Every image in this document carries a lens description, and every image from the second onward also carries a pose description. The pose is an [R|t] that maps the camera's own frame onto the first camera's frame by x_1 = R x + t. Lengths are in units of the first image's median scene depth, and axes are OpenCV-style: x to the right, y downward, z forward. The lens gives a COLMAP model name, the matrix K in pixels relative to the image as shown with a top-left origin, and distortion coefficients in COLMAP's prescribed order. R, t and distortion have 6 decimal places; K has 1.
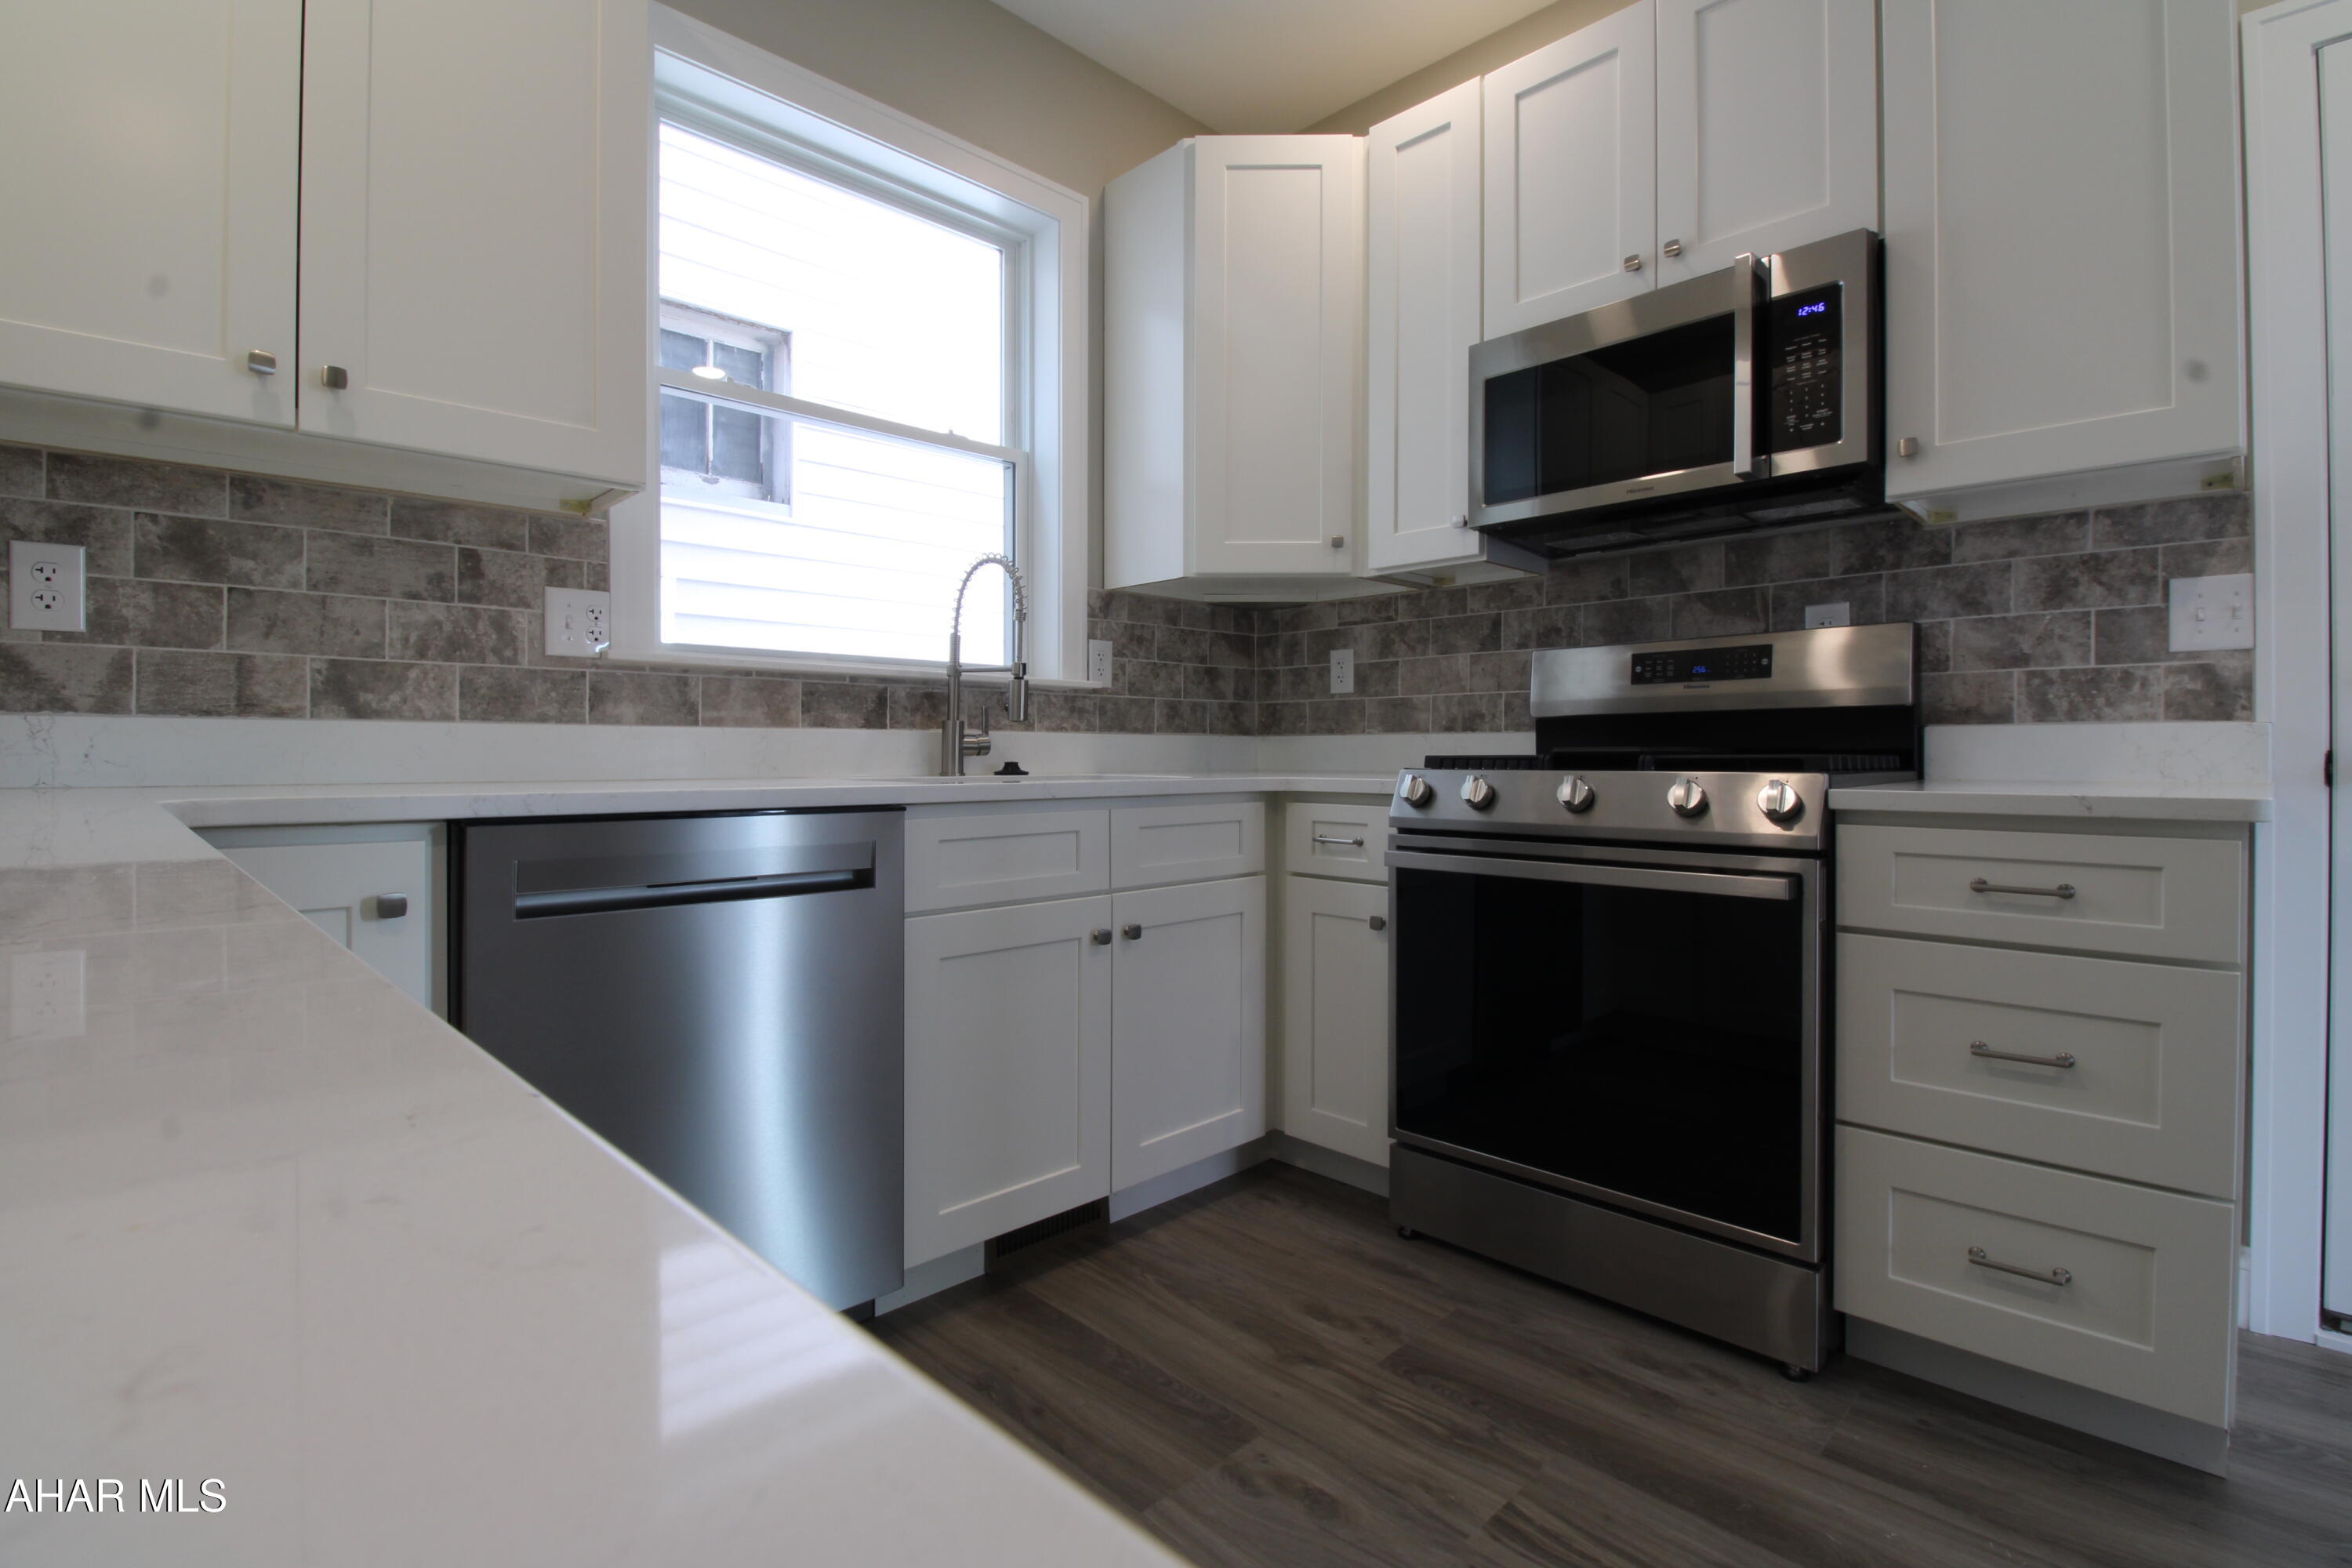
lens RADIAL K [[1094.4, 0, 1164.9], [0, 1094.4, 759.7], [0, 0, 1]] dist [0.003274, -0.015297]
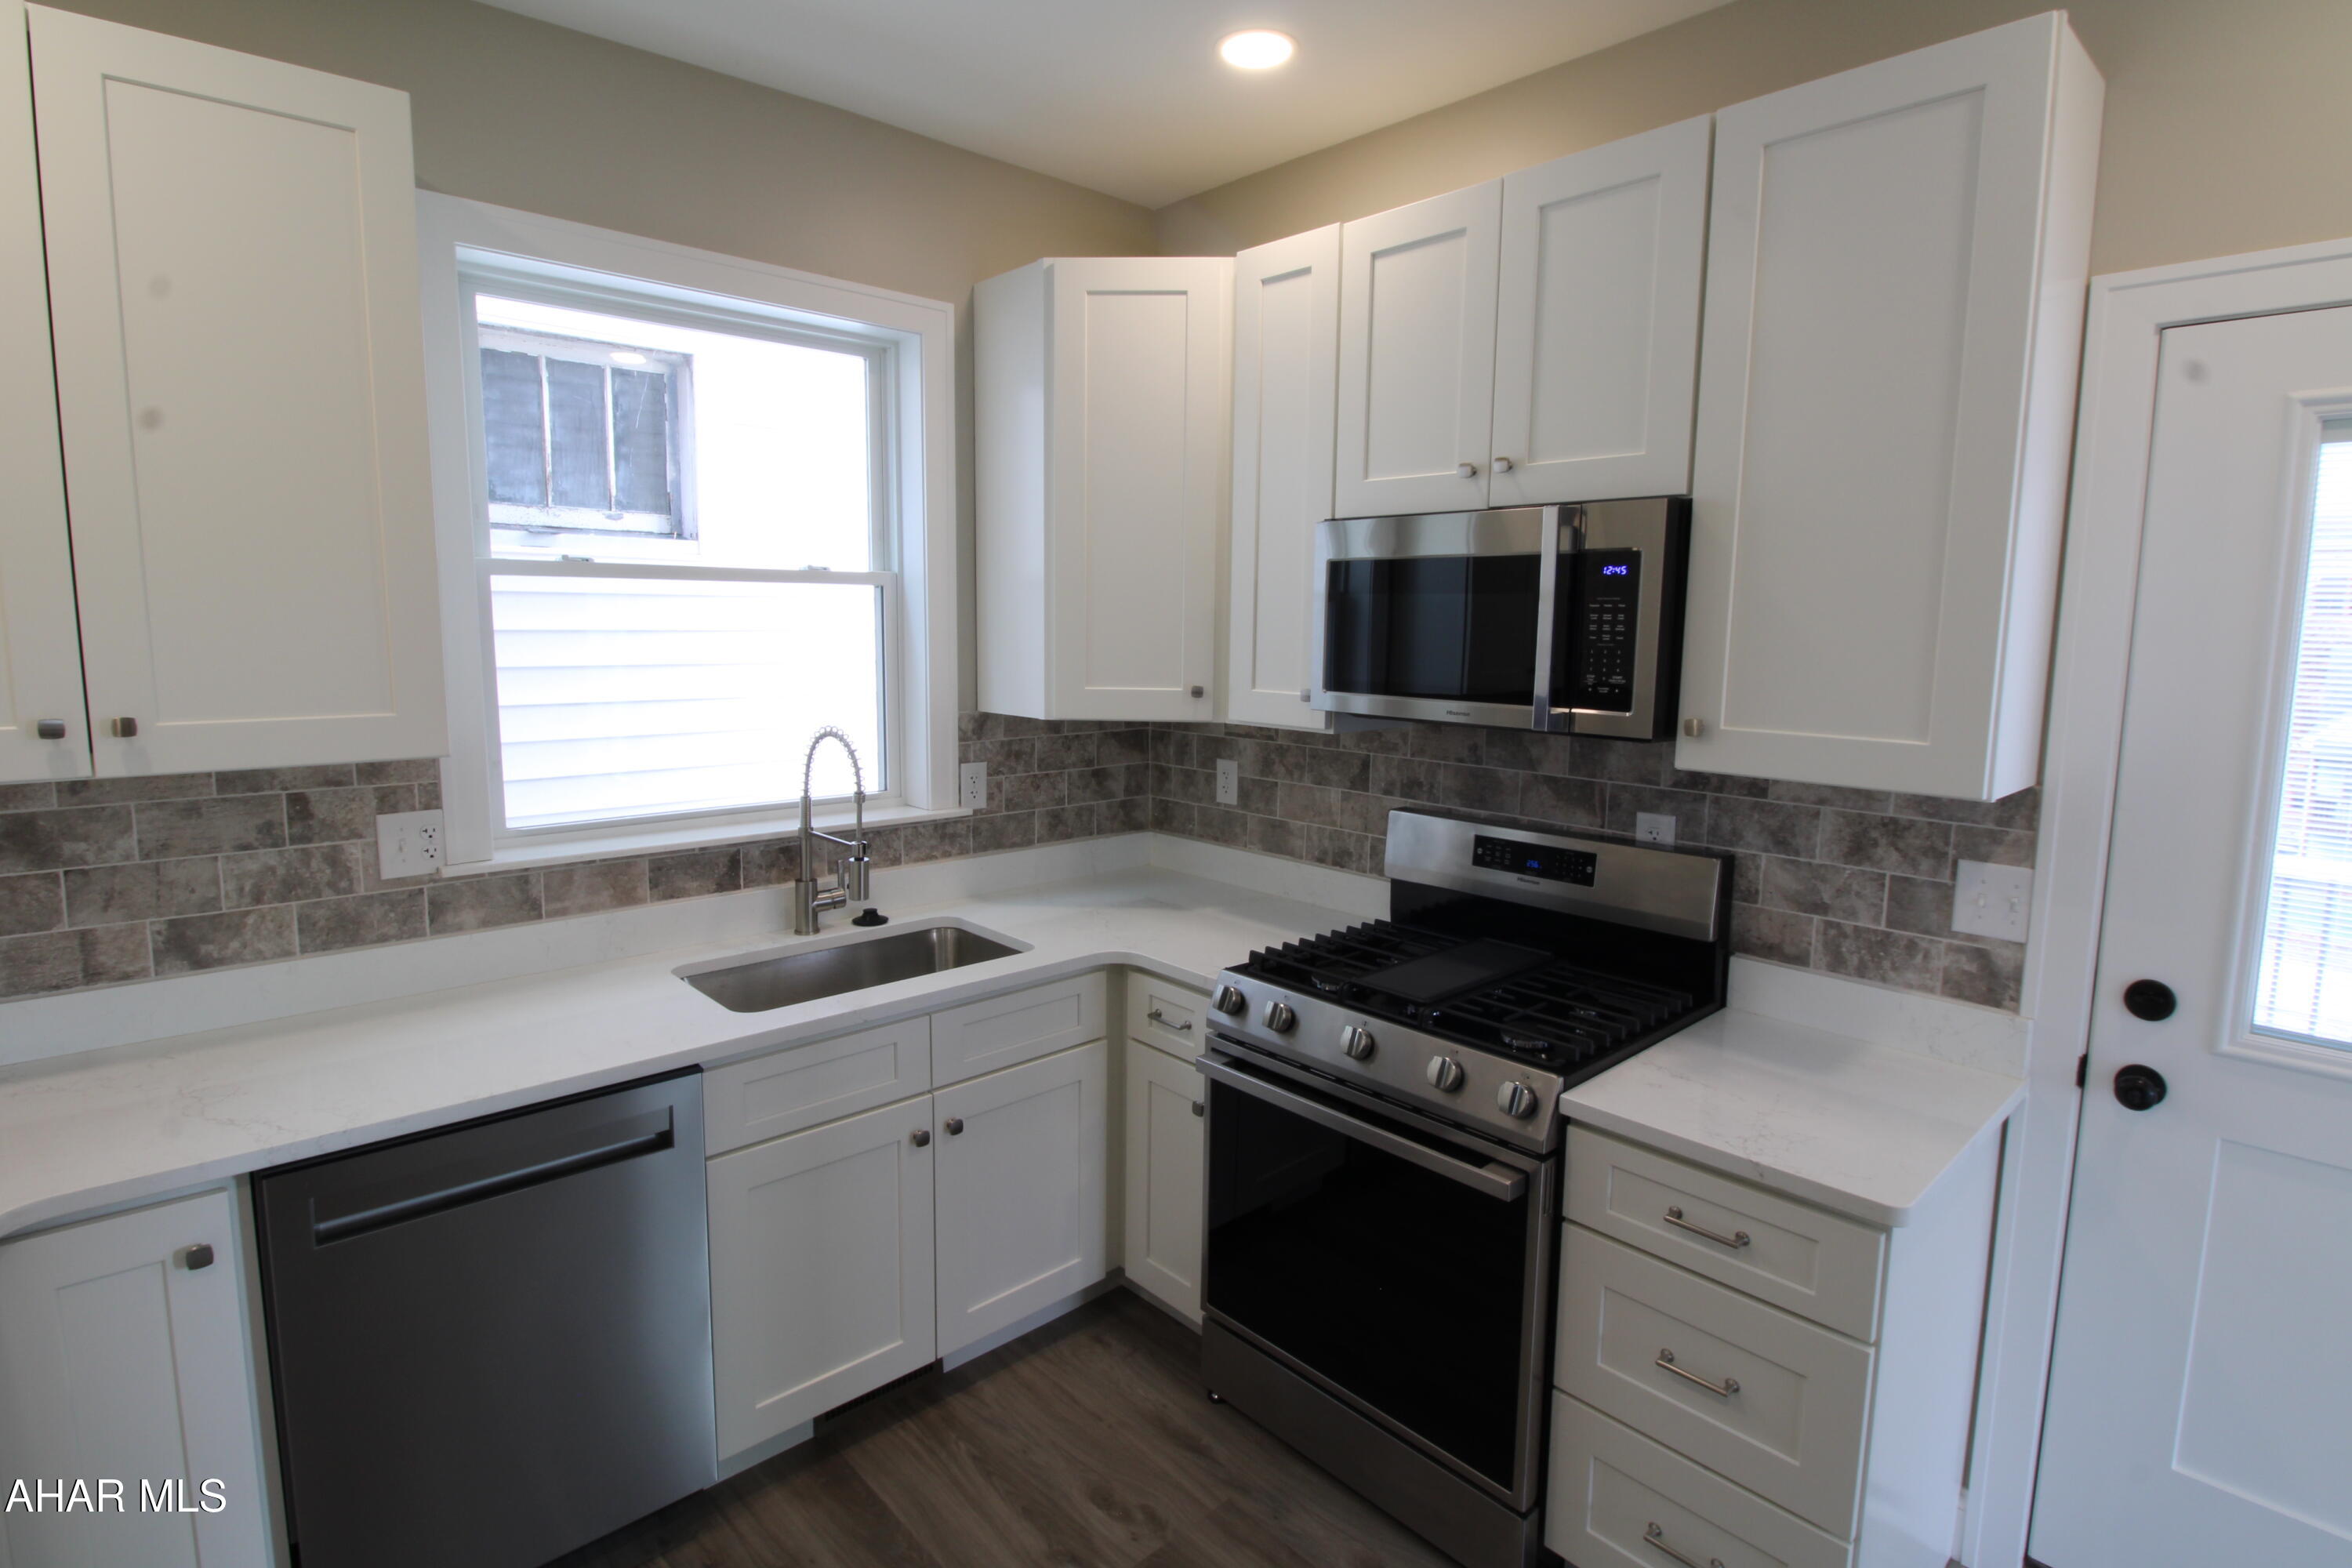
lens RADIAL K [[1173.7, 0, 1163.3], [0, 1173.7, 764.1], [0, 0, 1]] dist [0.004894, -0.015189]
pose [[0.999374, 0.014383, -0.032312, 0.187668], [-0.010372, 0.992596, 0.121020, -0.303278], [0.033813, -0.120609, 0.992124, -0.064451]]
